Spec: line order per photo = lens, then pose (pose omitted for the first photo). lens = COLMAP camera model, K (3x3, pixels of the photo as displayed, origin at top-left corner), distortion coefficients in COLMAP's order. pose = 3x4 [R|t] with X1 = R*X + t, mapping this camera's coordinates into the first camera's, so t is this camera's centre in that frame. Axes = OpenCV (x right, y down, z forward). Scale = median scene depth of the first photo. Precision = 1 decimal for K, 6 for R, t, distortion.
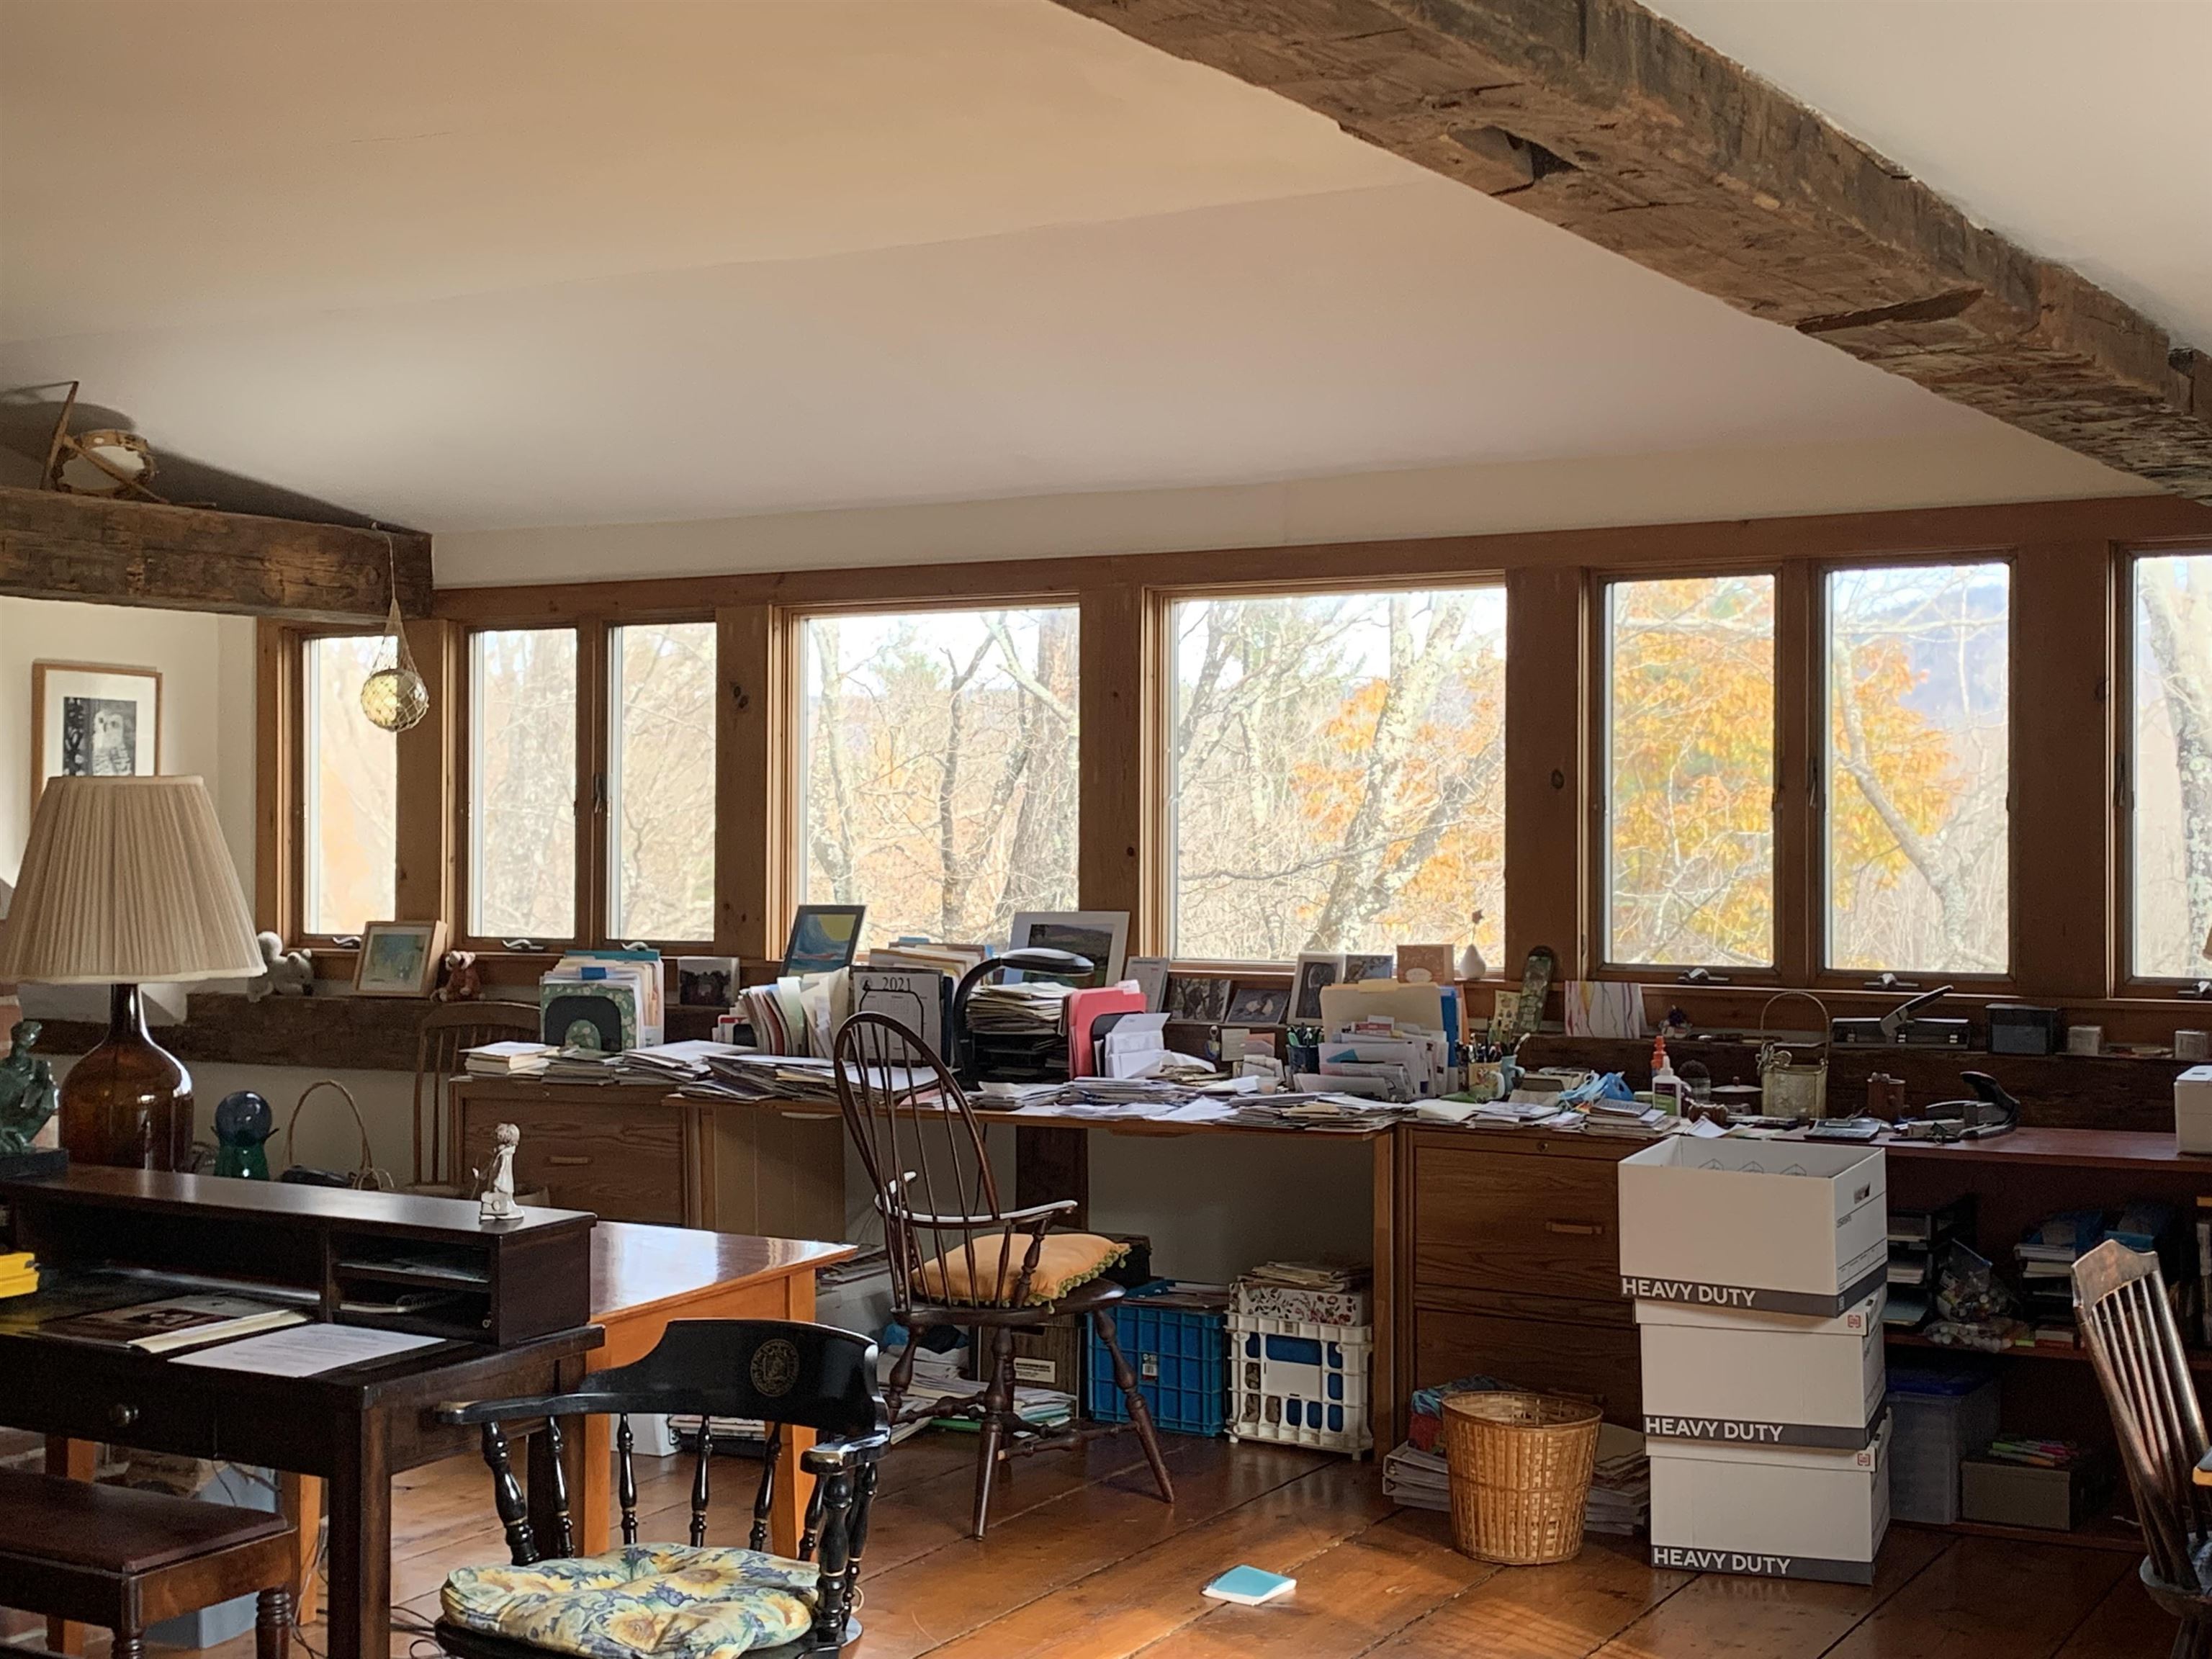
lens RADIAL K [[3001.0, 0, 1106.8], [0, 3001.0, 830.9], [0, 0, 1]] dist [-0.004265, 0.000000]
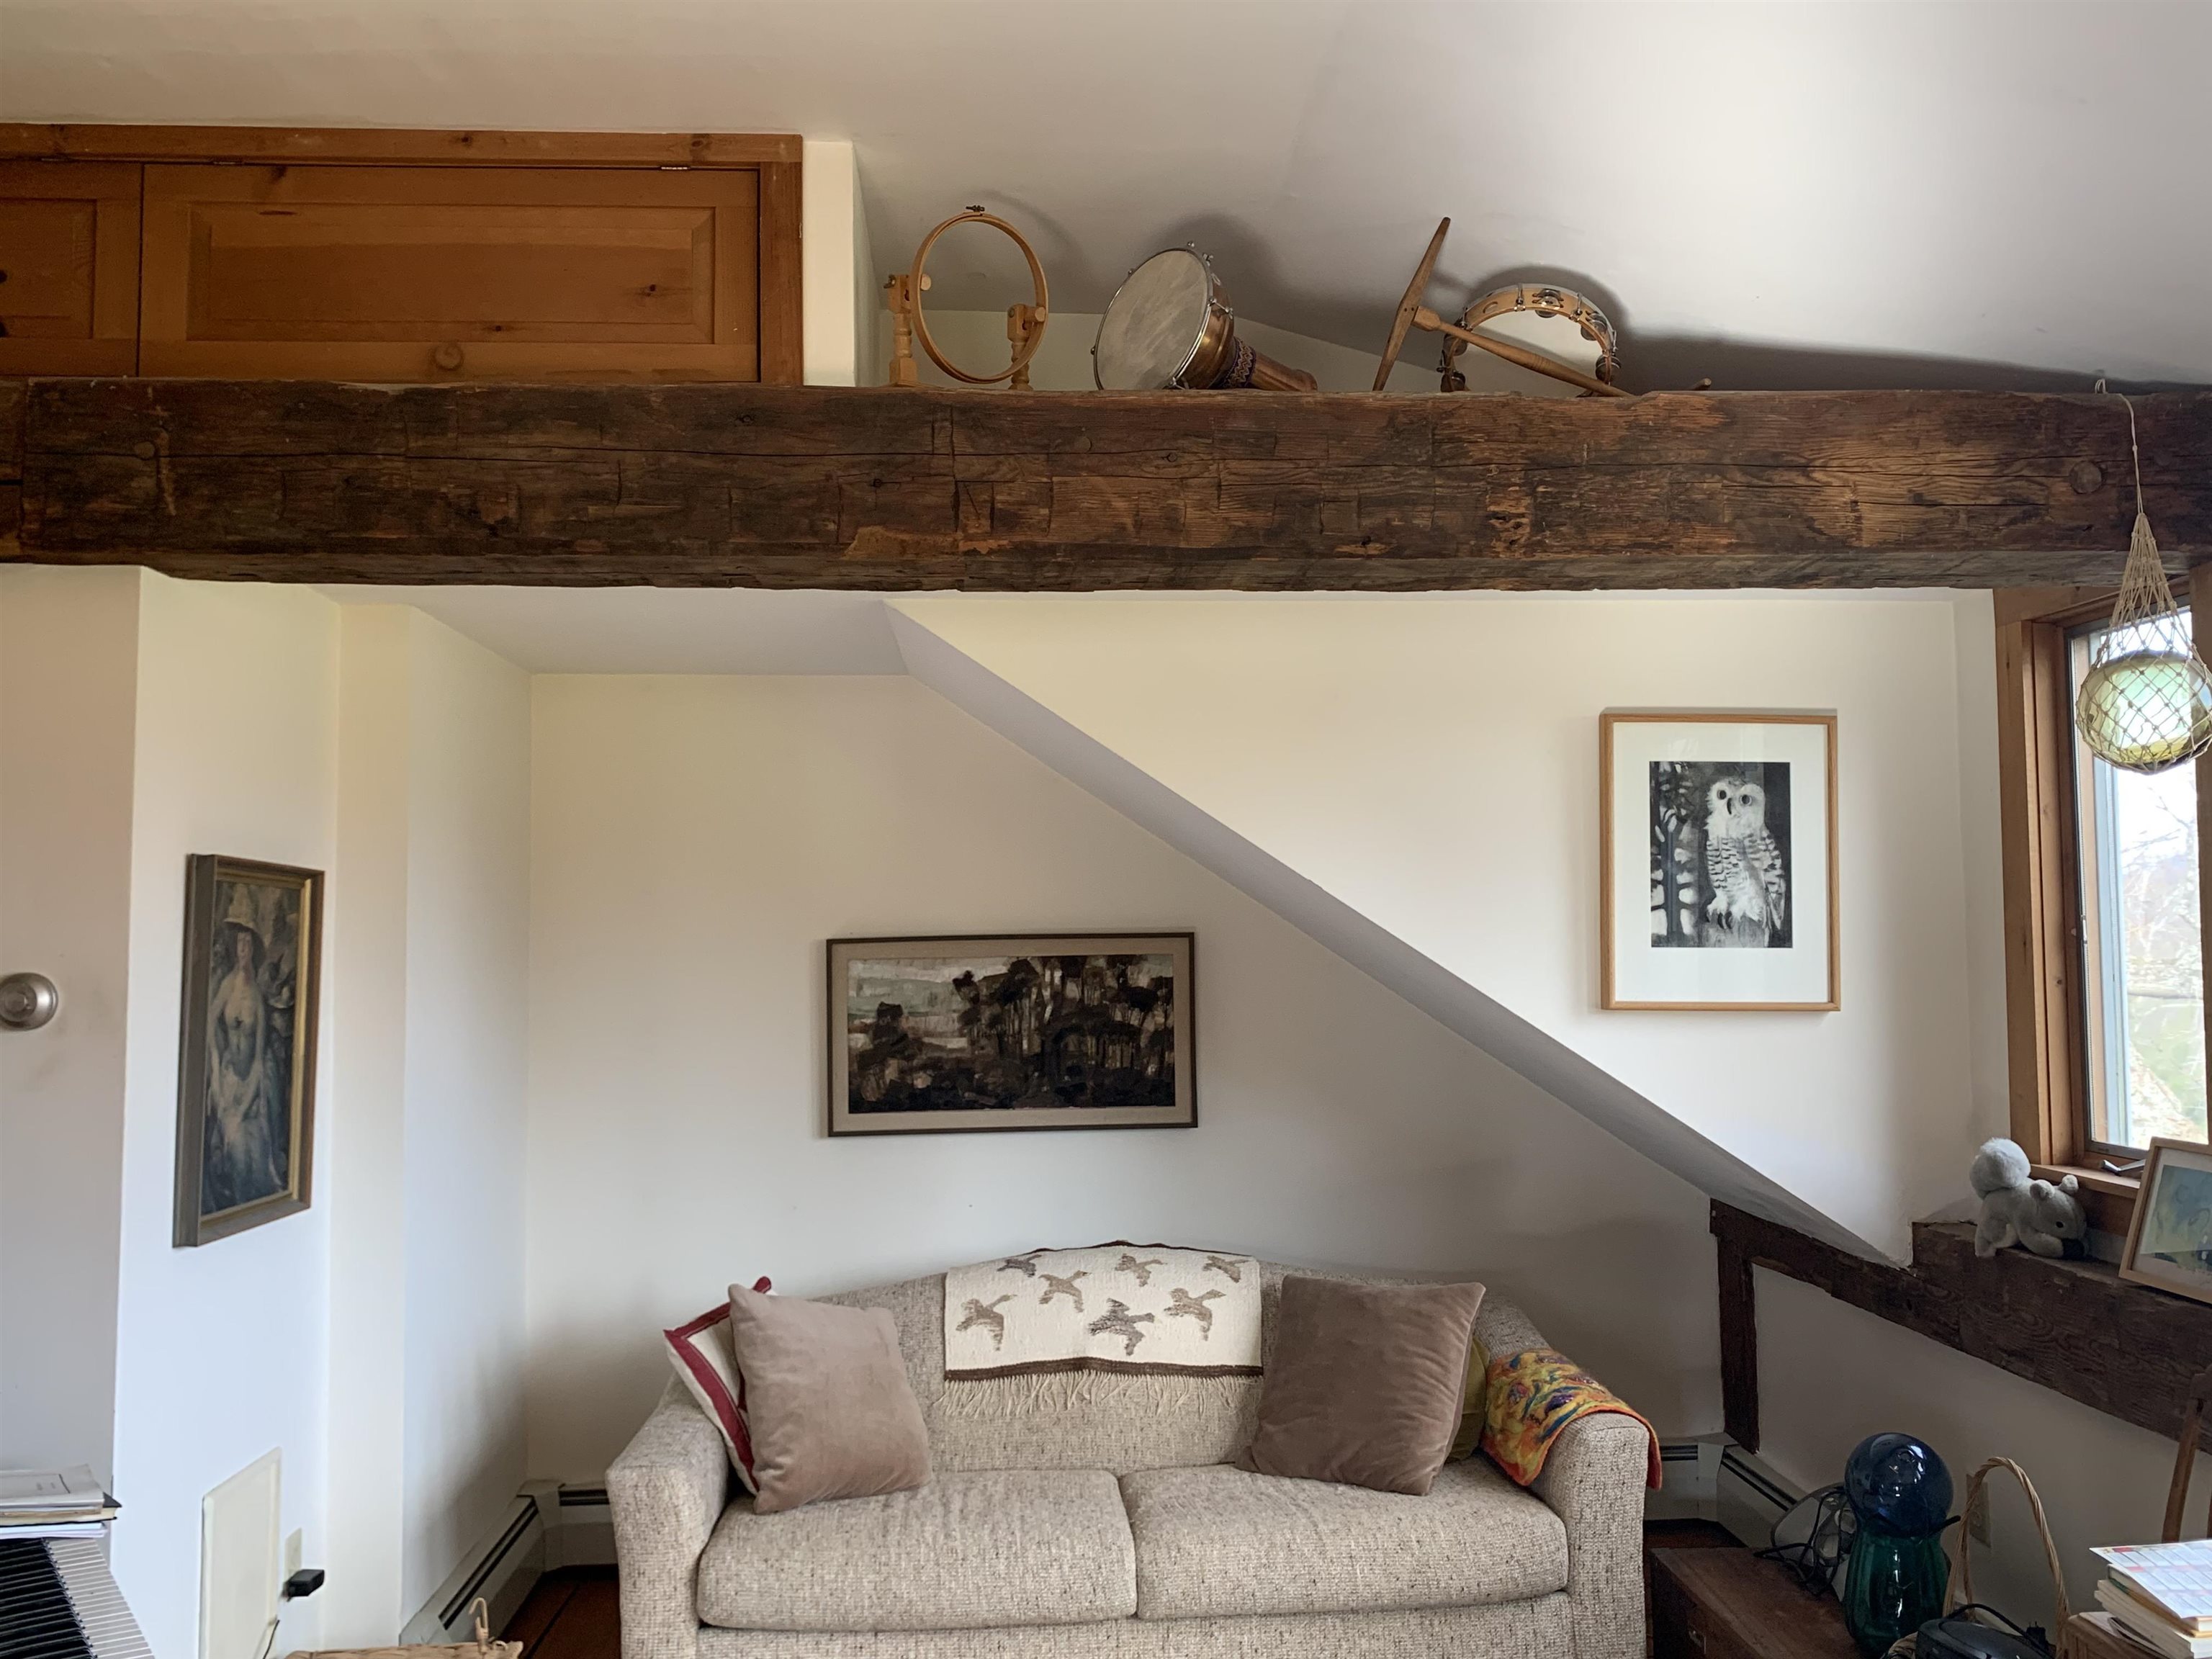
lens RADIAL K [[1856.7, 0, 1104.6], [0, 1856.7, 832.7], [0, 0, 1]] dist [-0.017984, -0.010088]
pose [[0.532200, -0.055322, -0.844809, -0.070477], [0.011266, 0.998237, -0.058272, -0.007024], [0.846544, 0.021495, 0.531885, 0.702953]]
